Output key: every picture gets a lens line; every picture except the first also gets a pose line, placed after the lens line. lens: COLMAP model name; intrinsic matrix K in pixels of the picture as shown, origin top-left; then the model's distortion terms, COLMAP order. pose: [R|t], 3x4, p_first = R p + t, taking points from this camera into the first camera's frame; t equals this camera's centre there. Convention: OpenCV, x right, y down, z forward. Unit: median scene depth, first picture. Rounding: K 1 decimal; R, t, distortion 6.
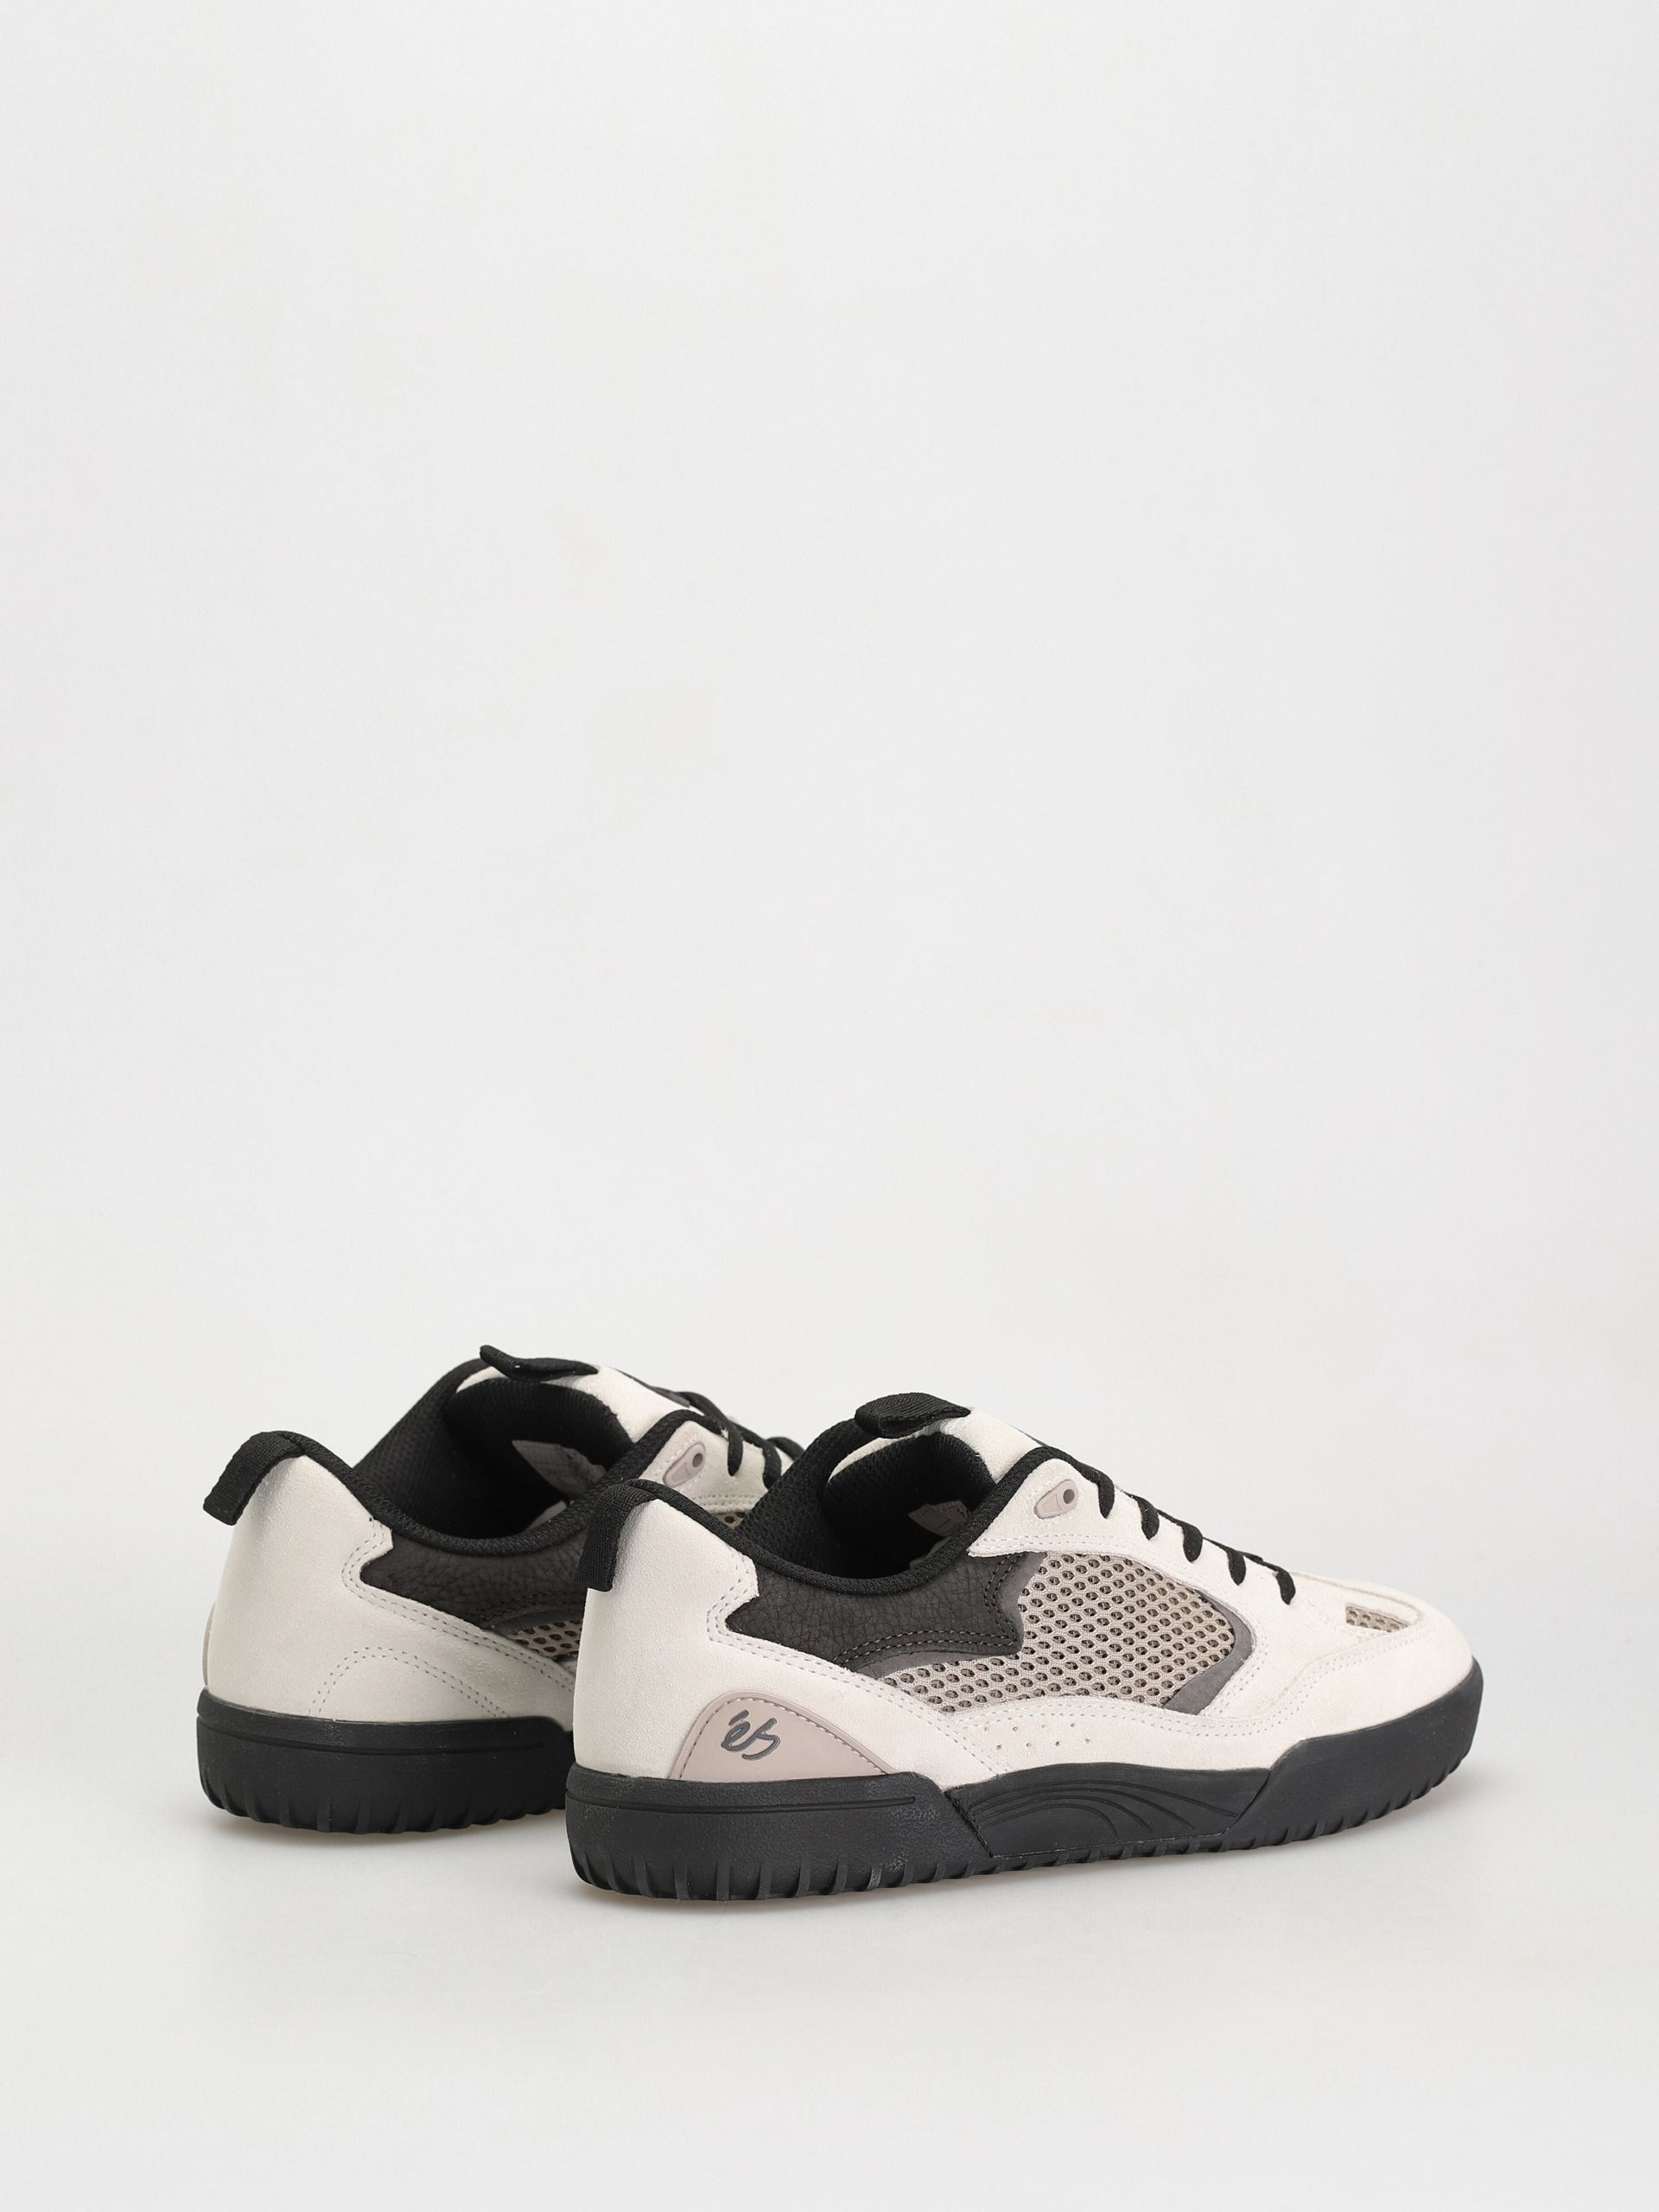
lens RADIAL K [[6289.0, 0, 839.0], [0, 6289.0, 1115.2], [0, 0, 1]] dist [0.008393, 0.000000]
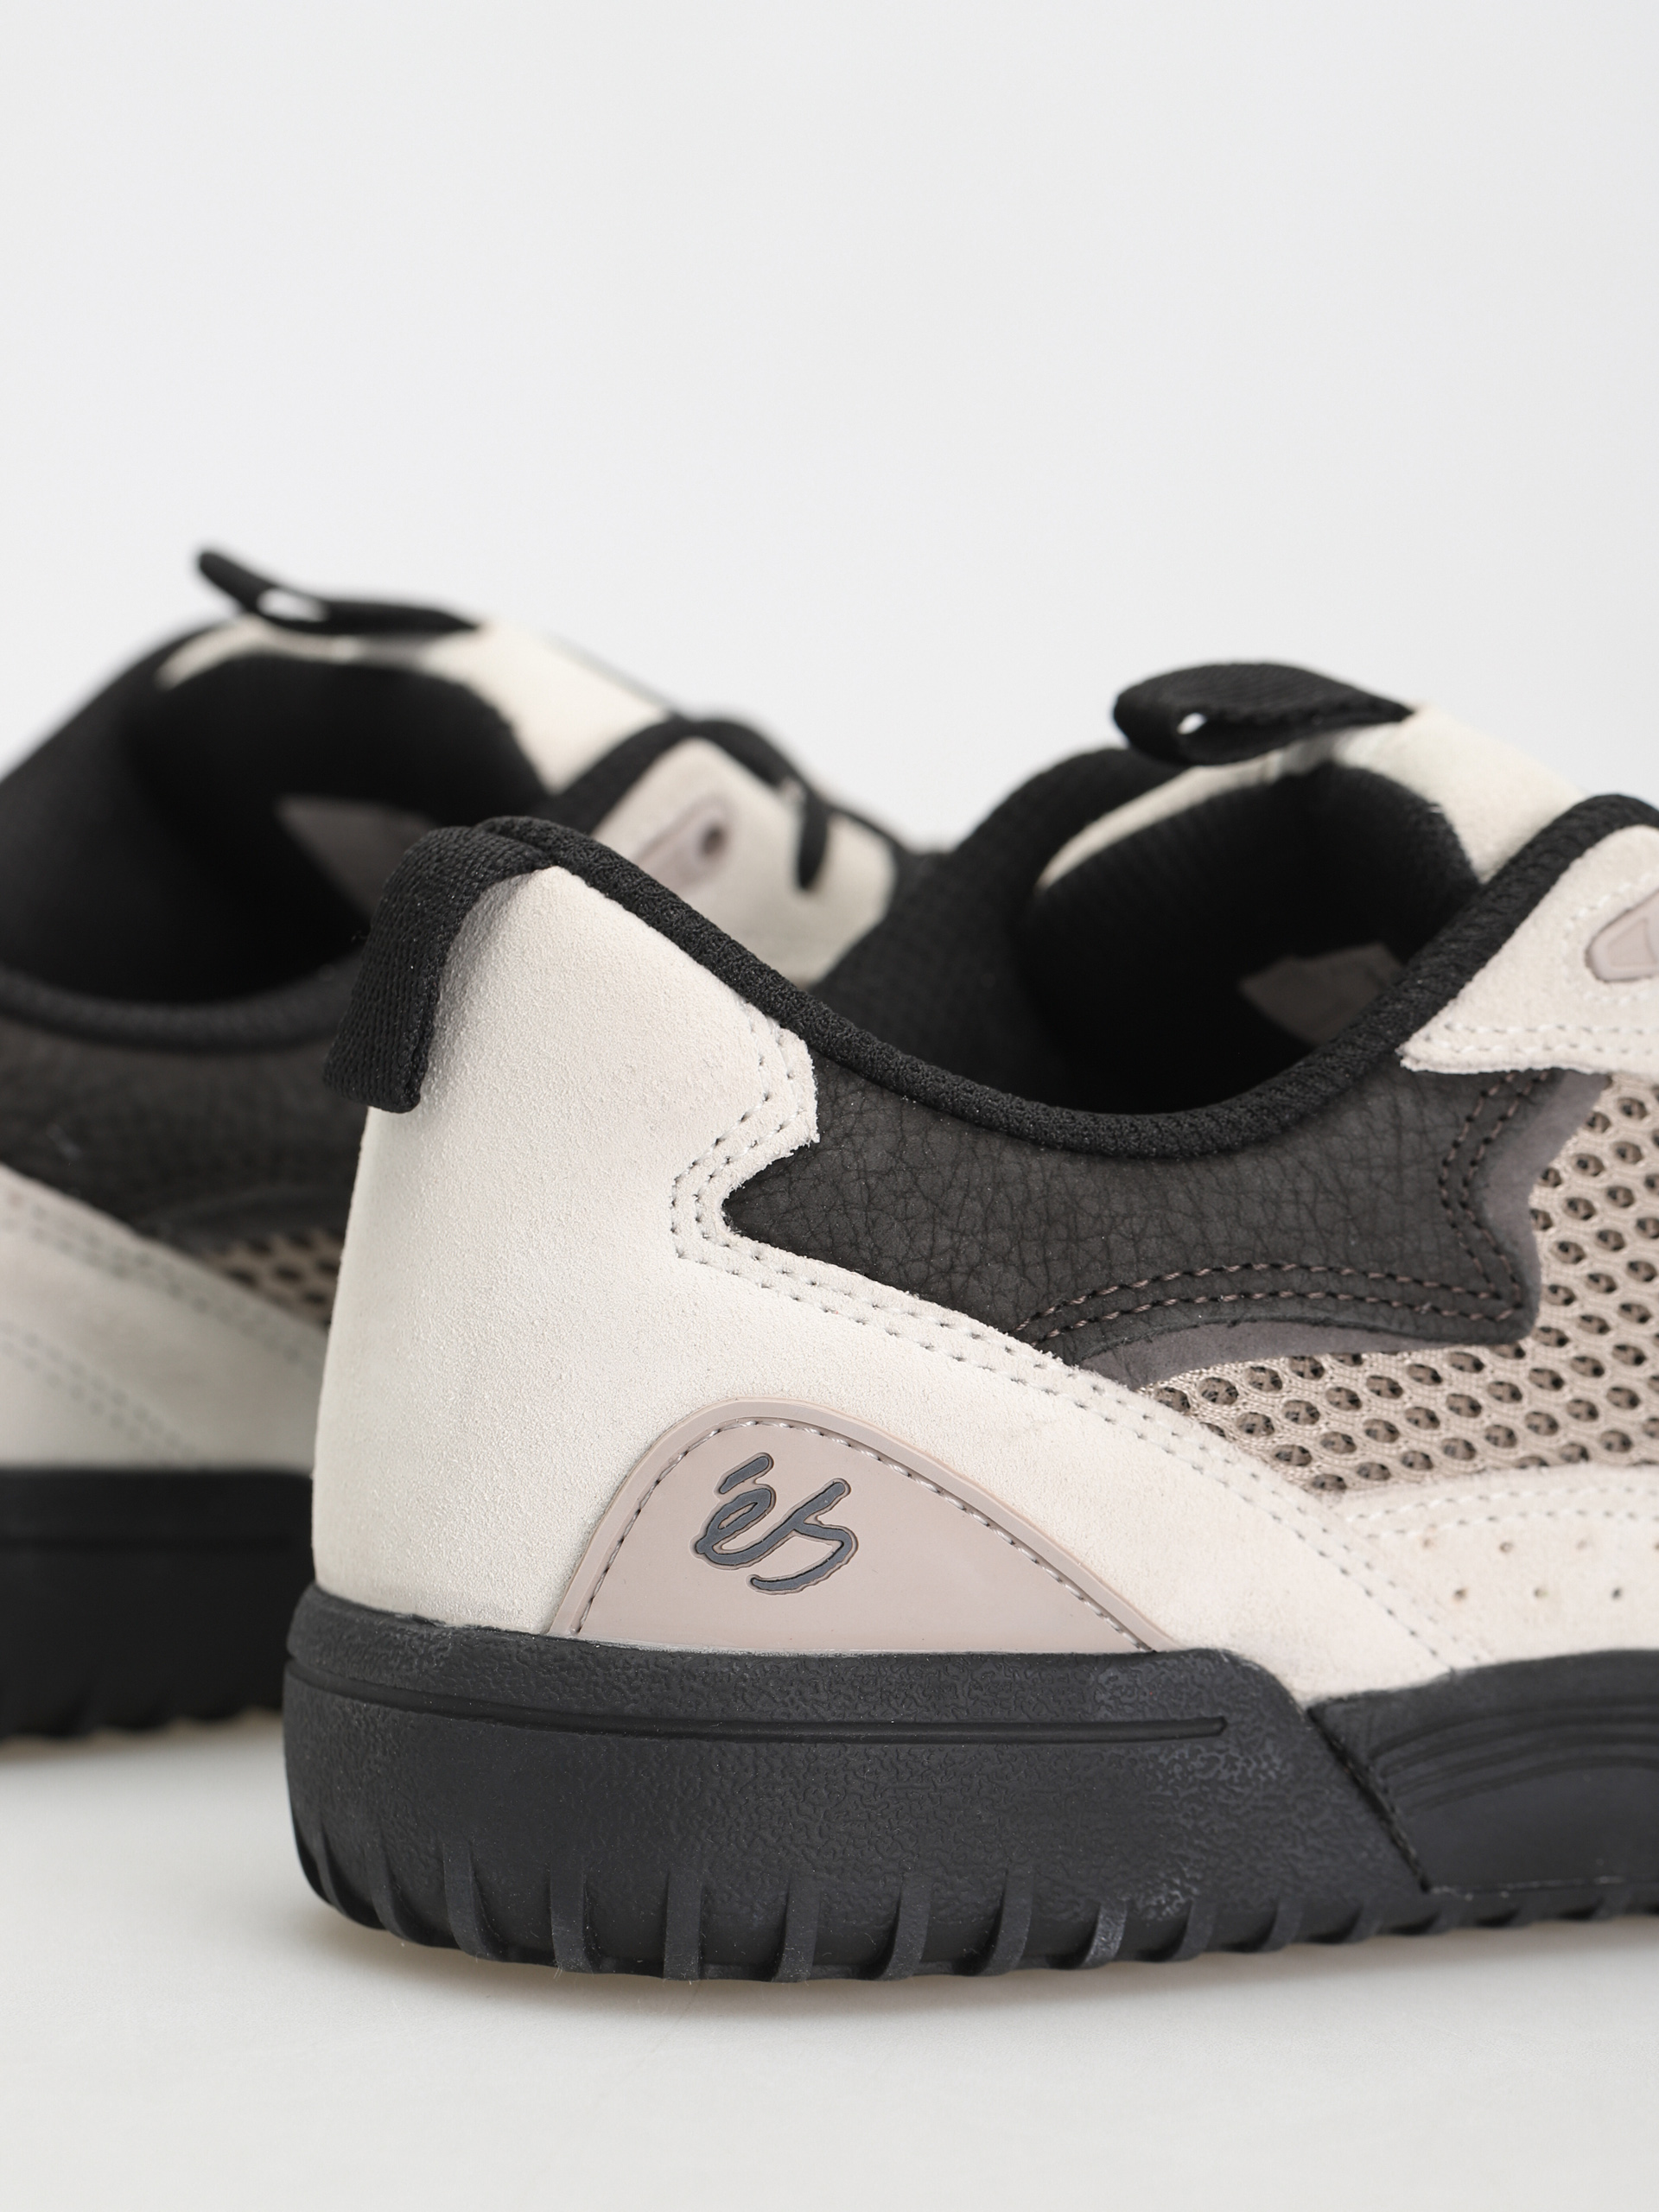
lens RADIAL K [[6289.0, 0, 826.0], [0, 6289.0, 1091.4], [0, 0, 1]] dist [0.008393, 0.000000]
pose [[0.997695, 0.044088, -0.051592, 0.006095], [-0.043476, 0.998971, 0.012914, 0.067978], [0.052108, -0.010641, 0.998585, 0.631142]]
